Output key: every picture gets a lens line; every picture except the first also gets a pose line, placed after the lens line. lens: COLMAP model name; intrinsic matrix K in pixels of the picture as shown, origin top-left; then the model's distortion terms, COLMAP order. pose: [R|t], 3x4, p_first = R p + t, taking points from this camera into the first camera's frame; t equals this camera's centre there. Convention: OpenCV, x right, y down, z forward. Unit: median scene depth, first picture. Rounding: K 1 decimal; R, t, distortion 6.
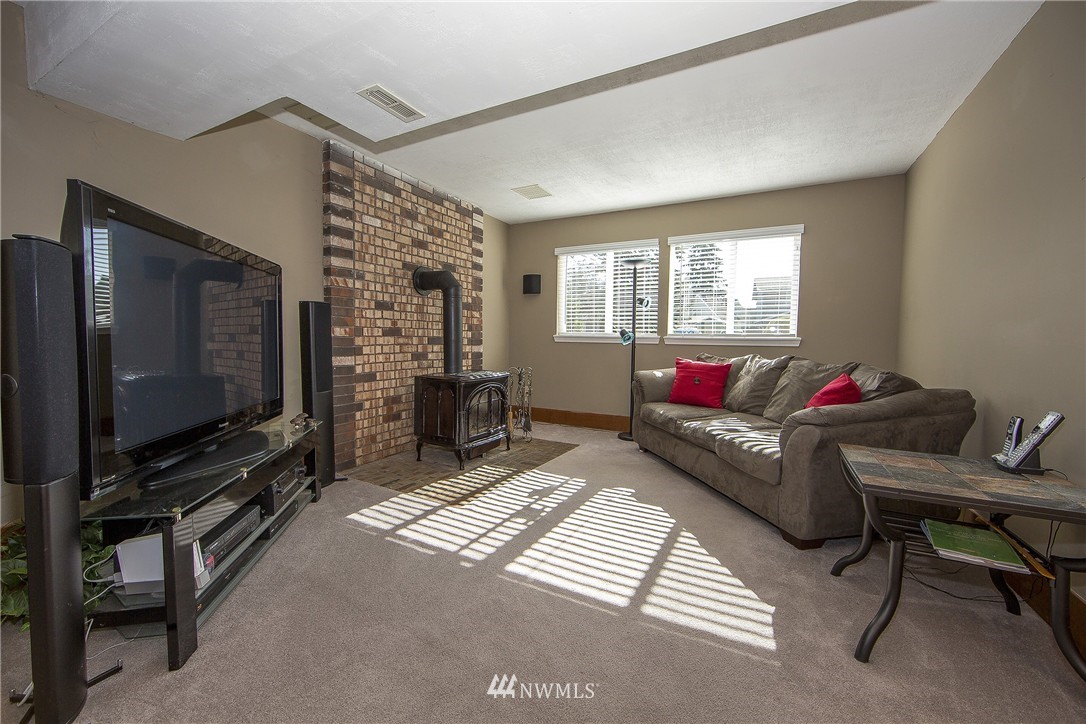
lens RADIAL K [[424.9, 0, 541.7], [0, 424.9, 361.8], [0, 0, 1]] dist [-0.014123, 0.000791]
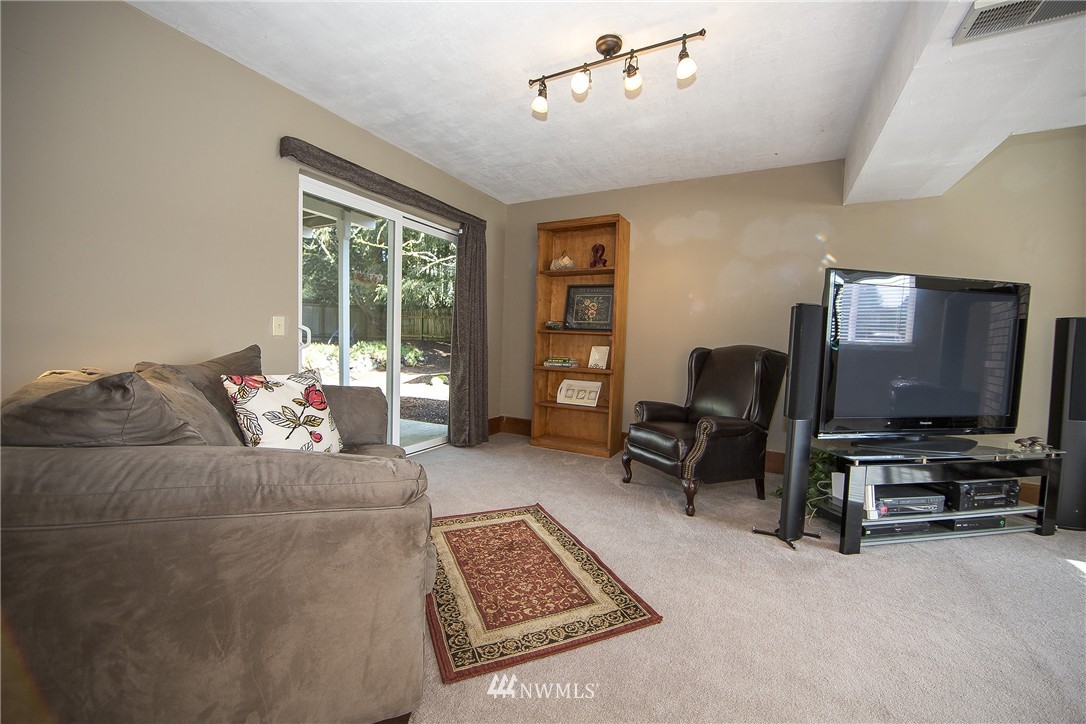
lens RADIAL K [[424.9, 0, 541.8], [0, 424.9, 363.5], [0, 0, 1]] dist [-0.014123, 0.000791]
pose [[-0.022447, 0.042849, -0.998829, 0.516589], [-0.084520, 0.995423, 0.044603, 0.014002], [0.996169, 0.085423, -0.018723, -0.135735]]
